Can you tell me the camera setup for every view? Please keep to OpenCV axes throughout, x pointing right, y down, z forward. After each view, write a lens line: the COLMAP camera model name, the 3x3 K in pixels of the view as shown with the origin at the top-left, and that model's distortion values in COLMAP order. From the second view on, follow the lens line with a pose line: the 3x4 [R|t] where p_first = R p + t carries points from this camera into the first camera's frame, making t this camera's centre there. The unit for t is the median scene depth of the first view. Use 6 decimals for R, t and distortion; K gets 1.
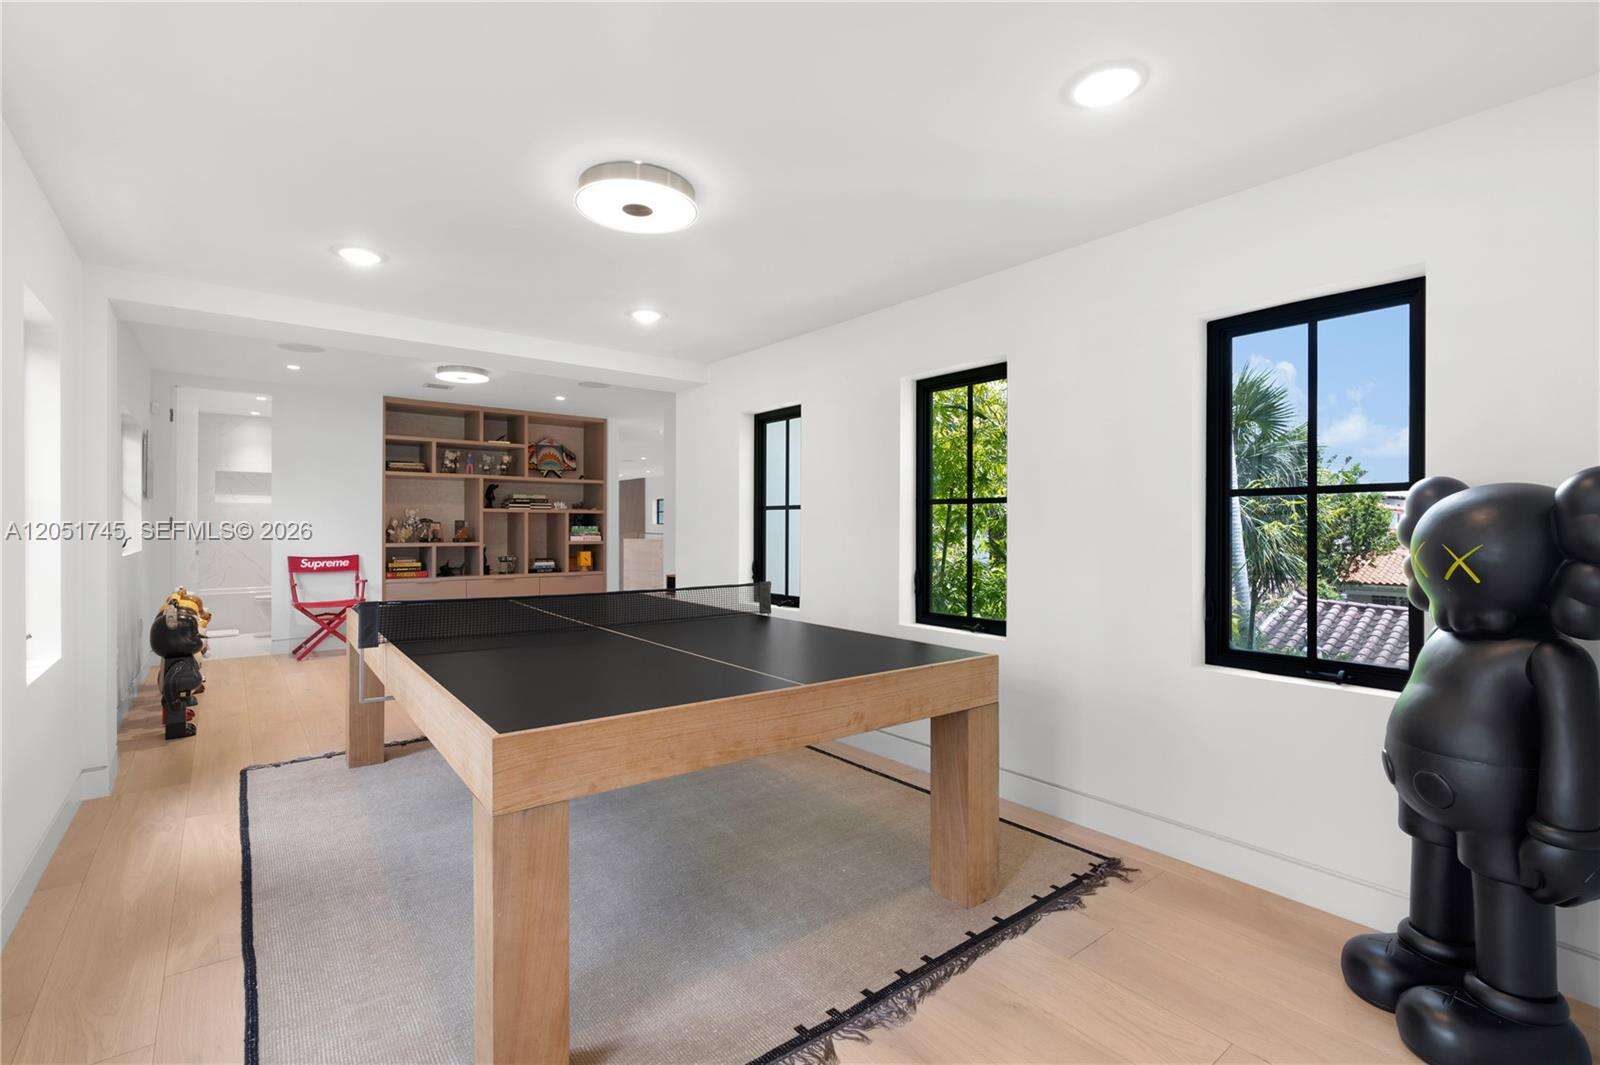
lens RADIAL K [[730.0, 0, 771.1], [0, 730.0, 528.6], [0, 0, 1]] dist [-0.004230, 0.001376]
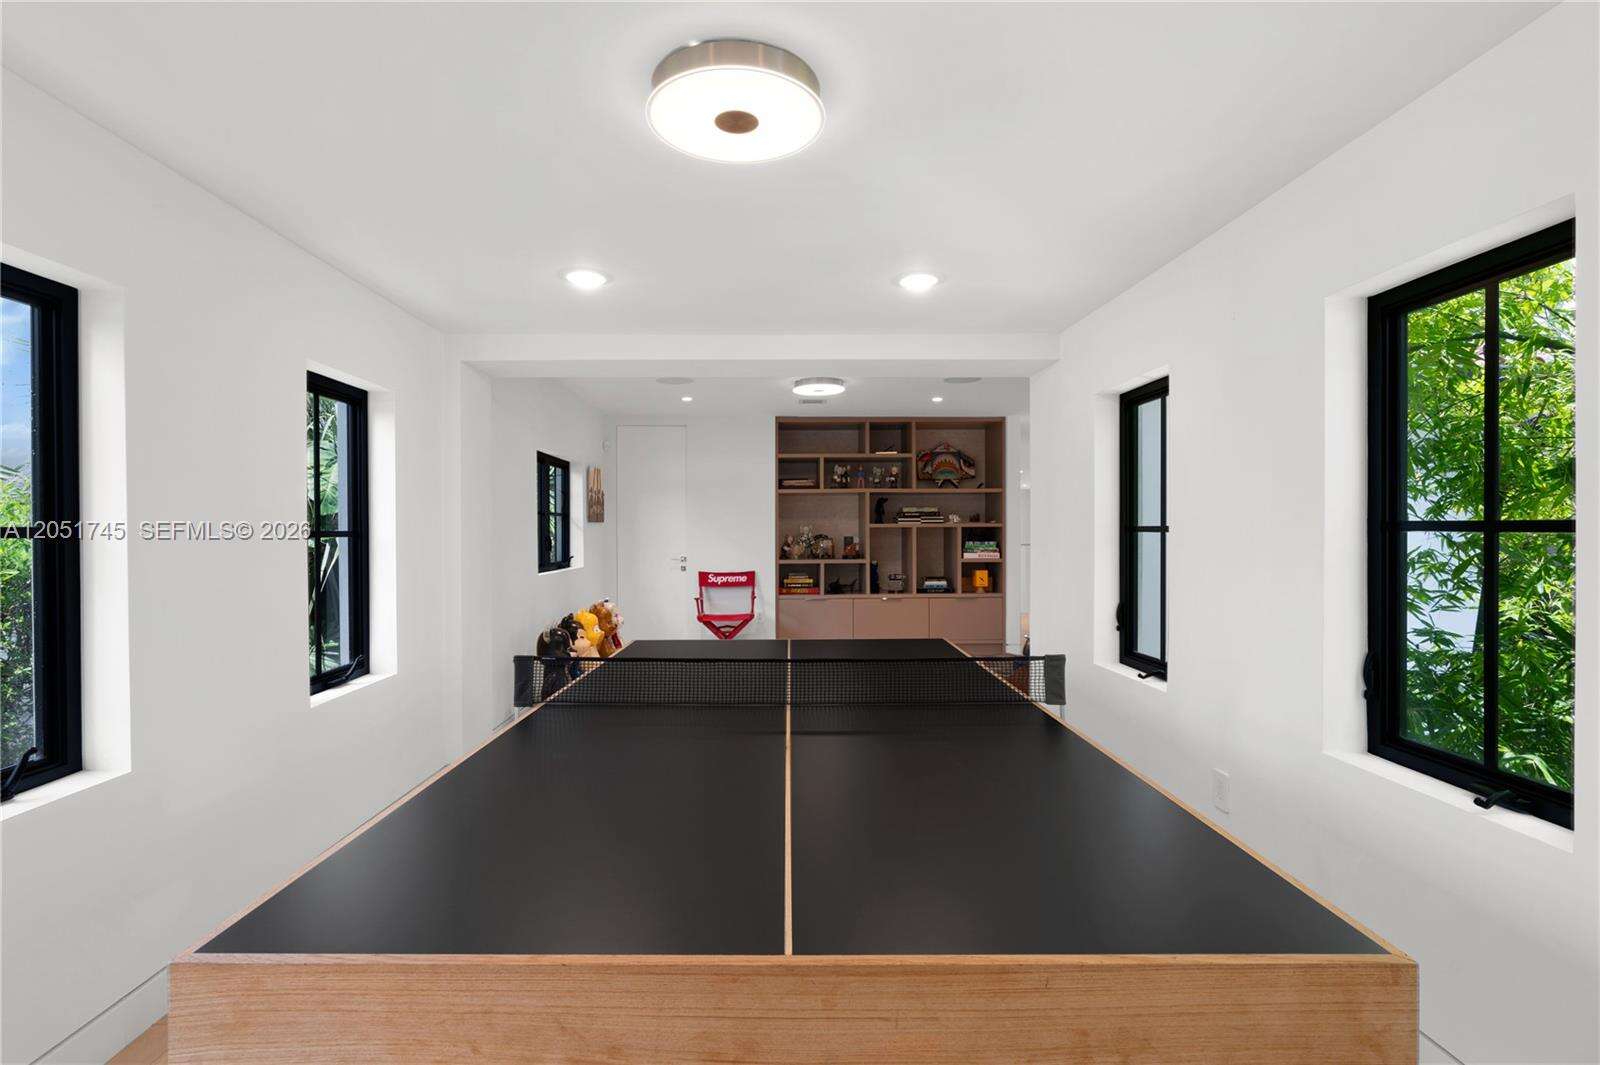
lens RADIAL K [[730.0, 0, 806.2], [0, 730.0, 530.2], [0, 0, 1]] dist [-0.004230, 0.001376]
pose [[0.806286, -0.005885, -0.591496, 0.105196], [0.007523, 0.999972, 0.000305, -0.020930], [0.591478, -0.004696, 0.806308, 0.188596]]
